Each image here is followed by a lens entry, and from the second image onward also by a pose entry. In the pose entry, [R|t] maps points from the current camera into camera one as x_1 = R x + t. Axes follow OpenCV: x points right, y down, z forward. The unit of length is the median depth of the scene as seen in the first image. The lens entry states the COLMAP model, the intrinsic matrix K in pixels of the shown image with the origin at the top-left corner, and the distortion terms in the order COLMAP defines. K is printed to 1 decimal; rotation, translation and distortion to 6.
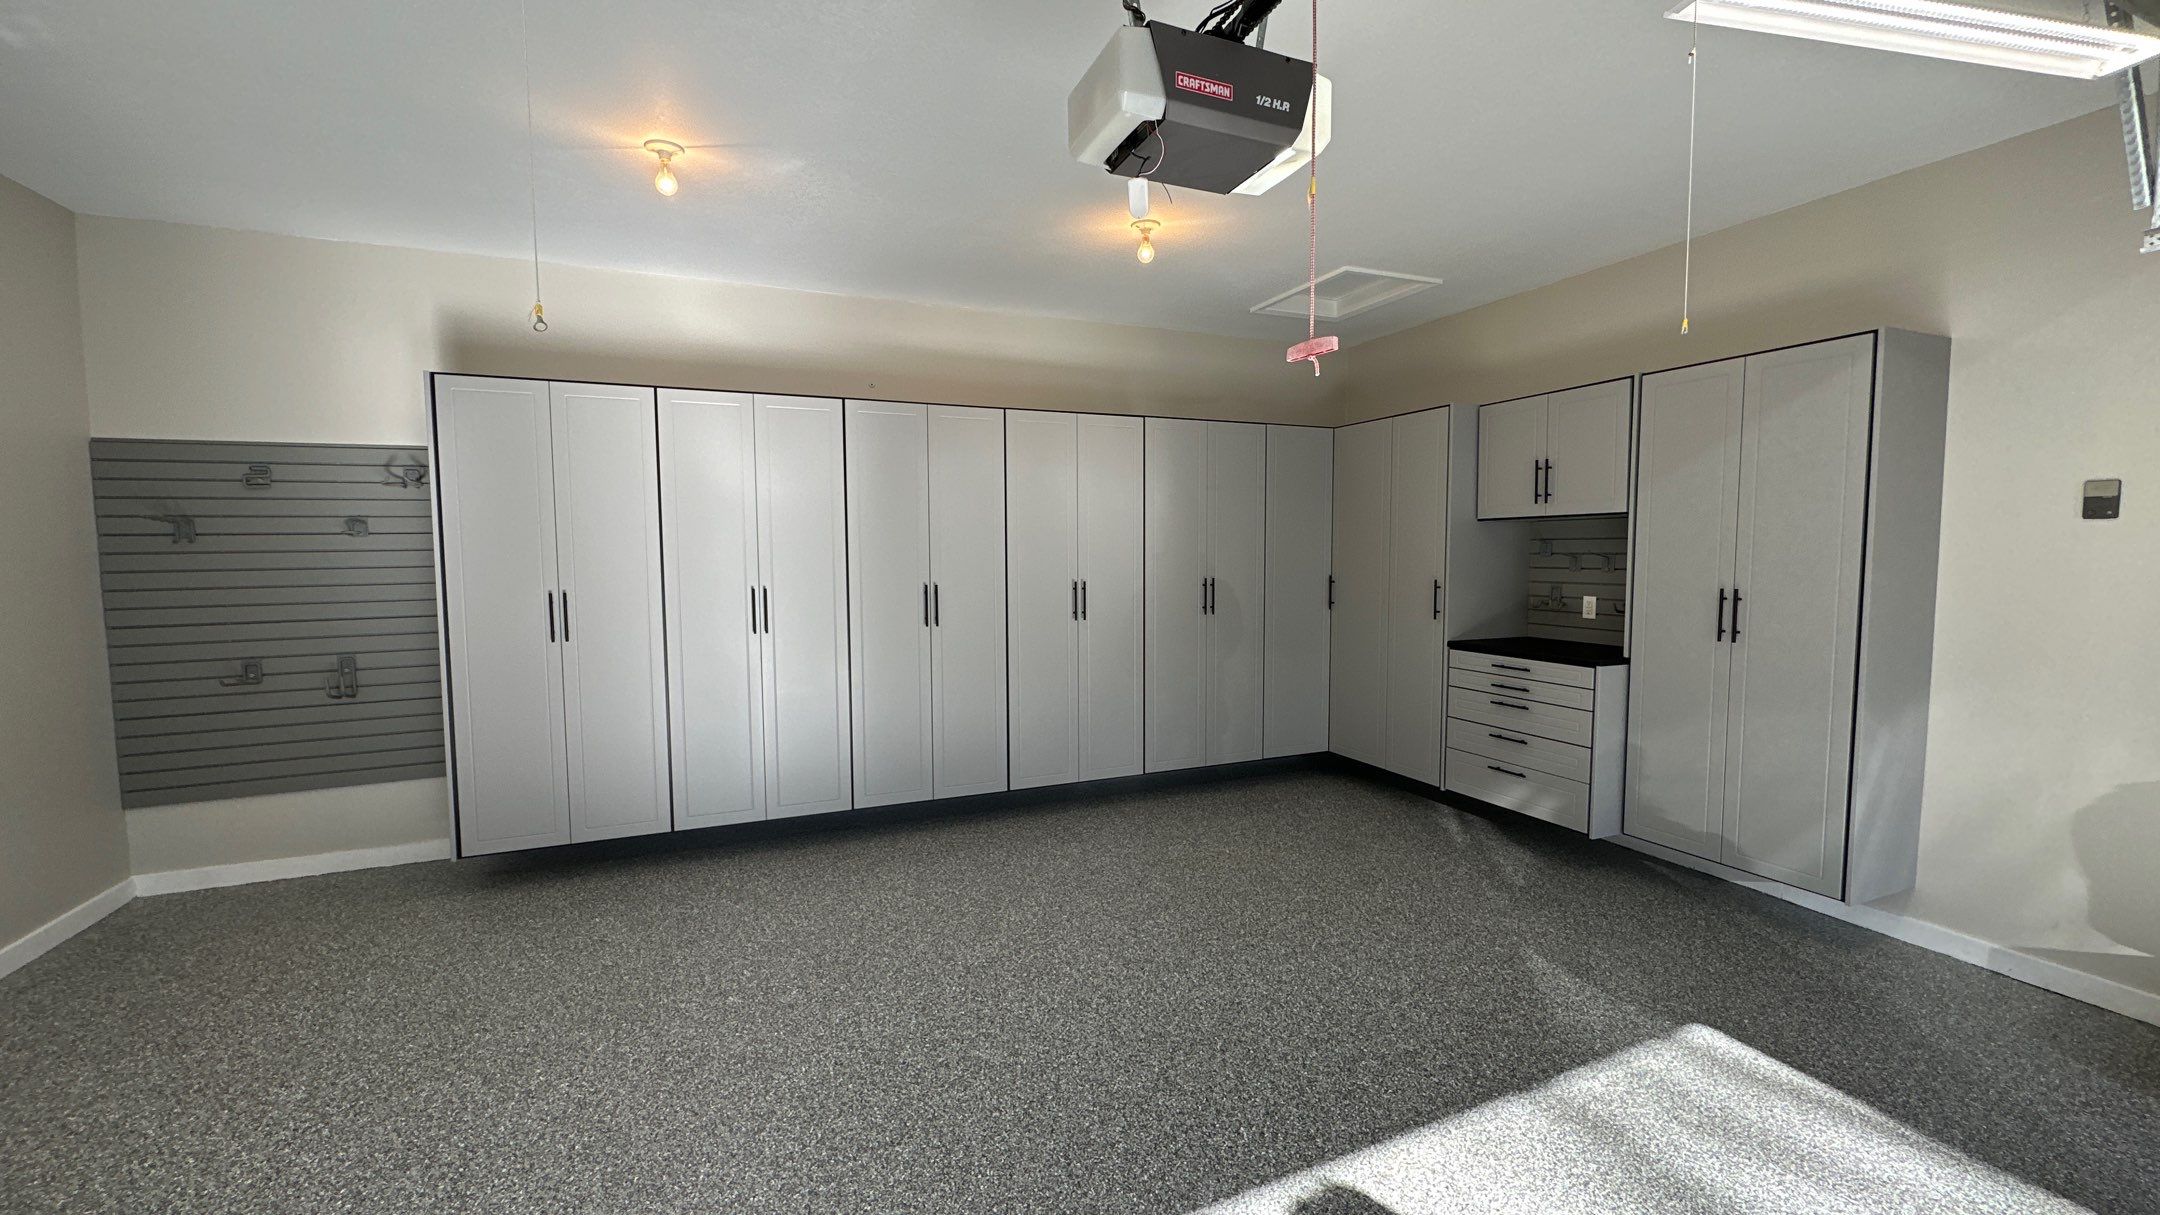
lens RADIAL K [[859.3, 0, 1077.0], [0, 859.3, 606.2], [0, 0, 1]] dist [-0.002707, -0.000123]
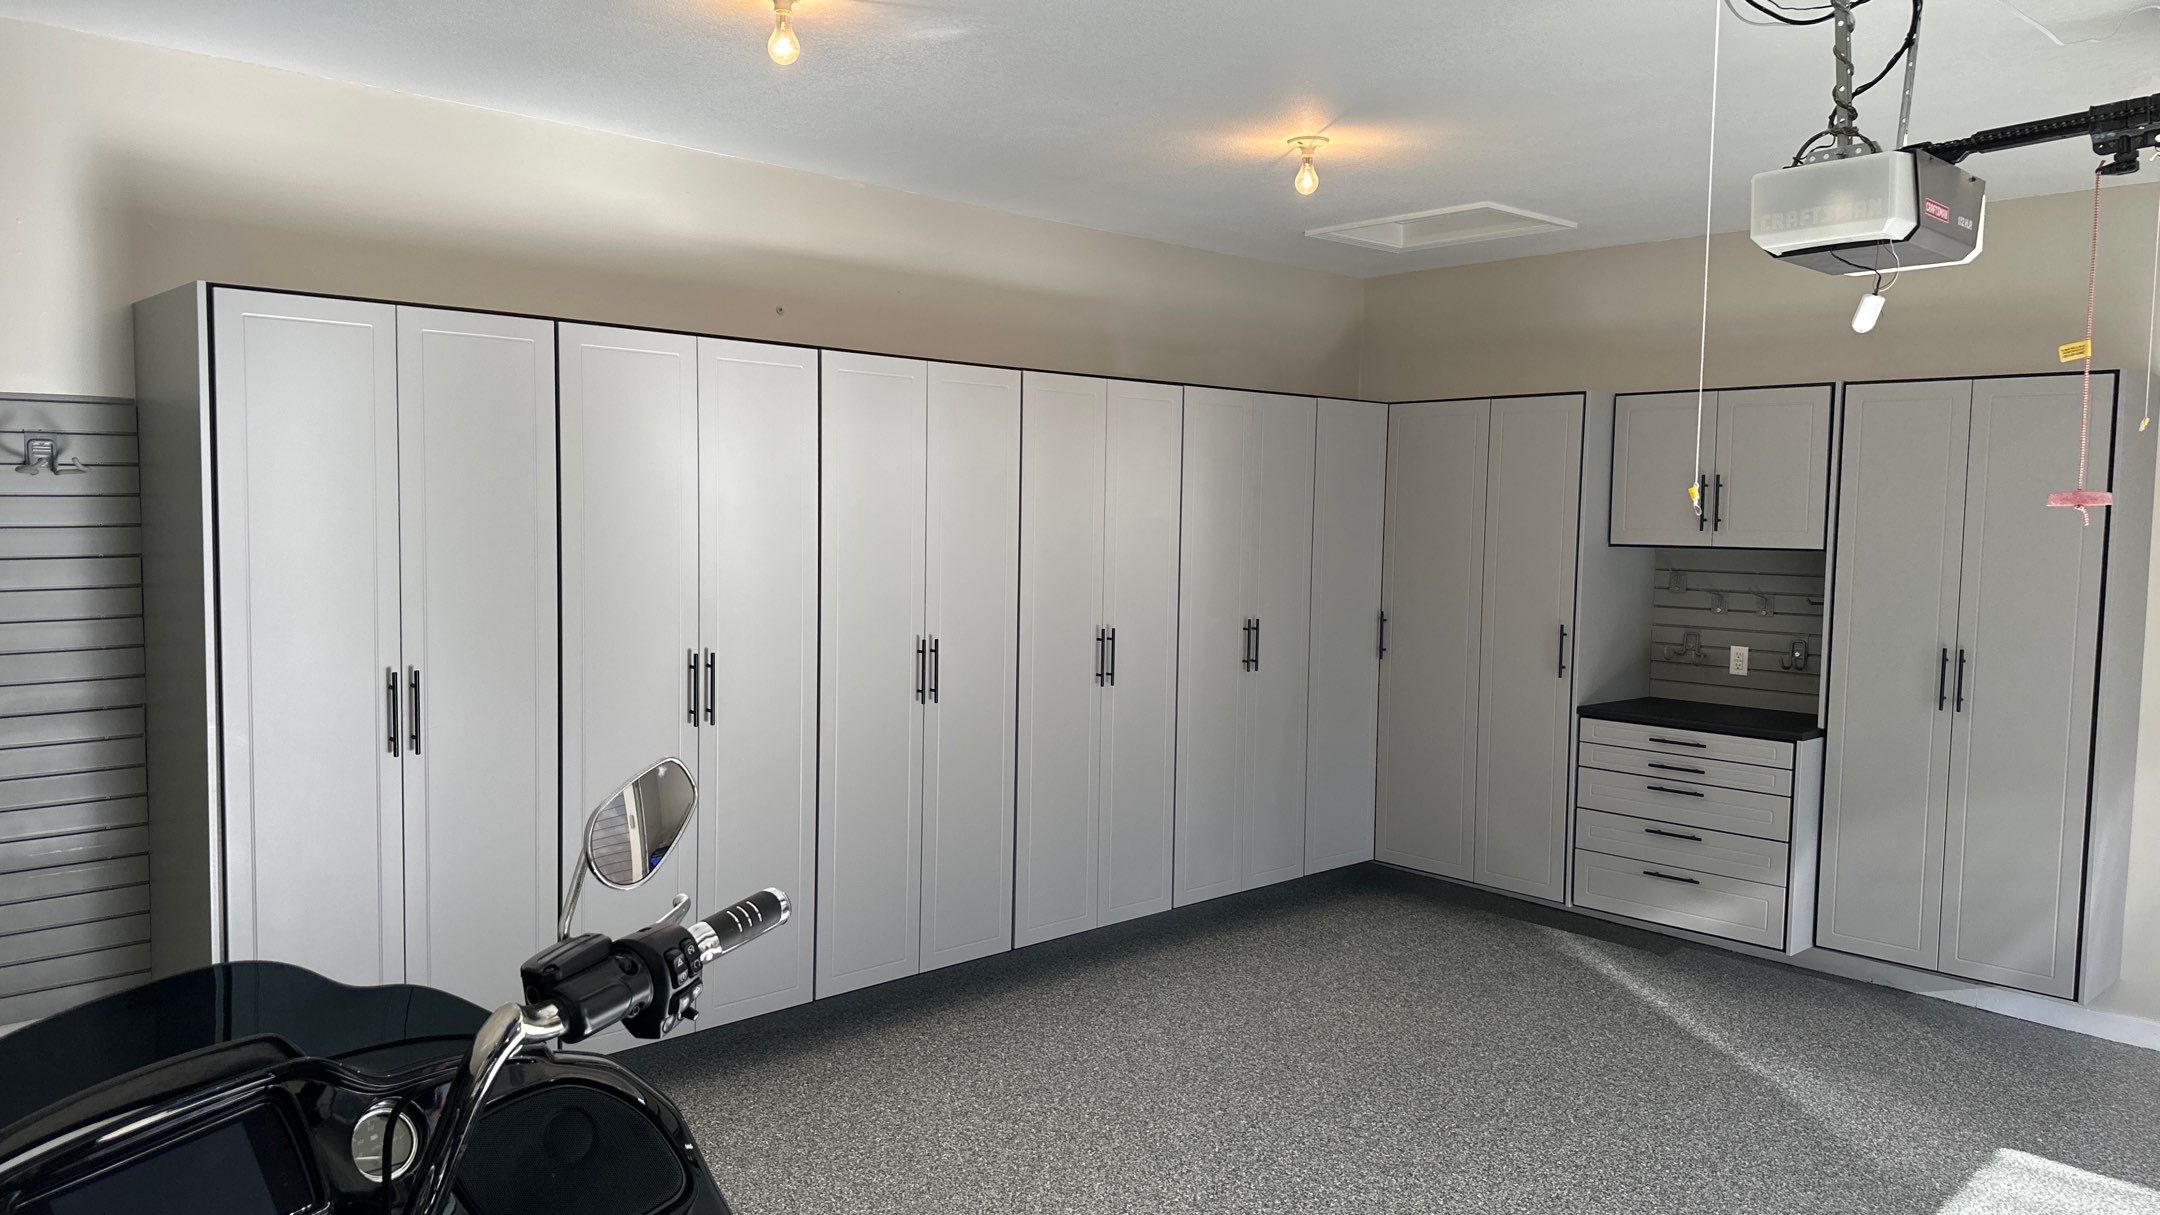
lens RADIAL K [[1516.8, 0, 1068.4], [0, 1516.8, 611.7], [0, 0, 1]] dist [0.028539, -0.040757]
pose [[0.940668, -0.002627, 0.339319, -0.516072], [0.001385, 0.999991, 0.003902, -0.056850], [-0.339326, -0.003200, 0.940663, -0.113511]]
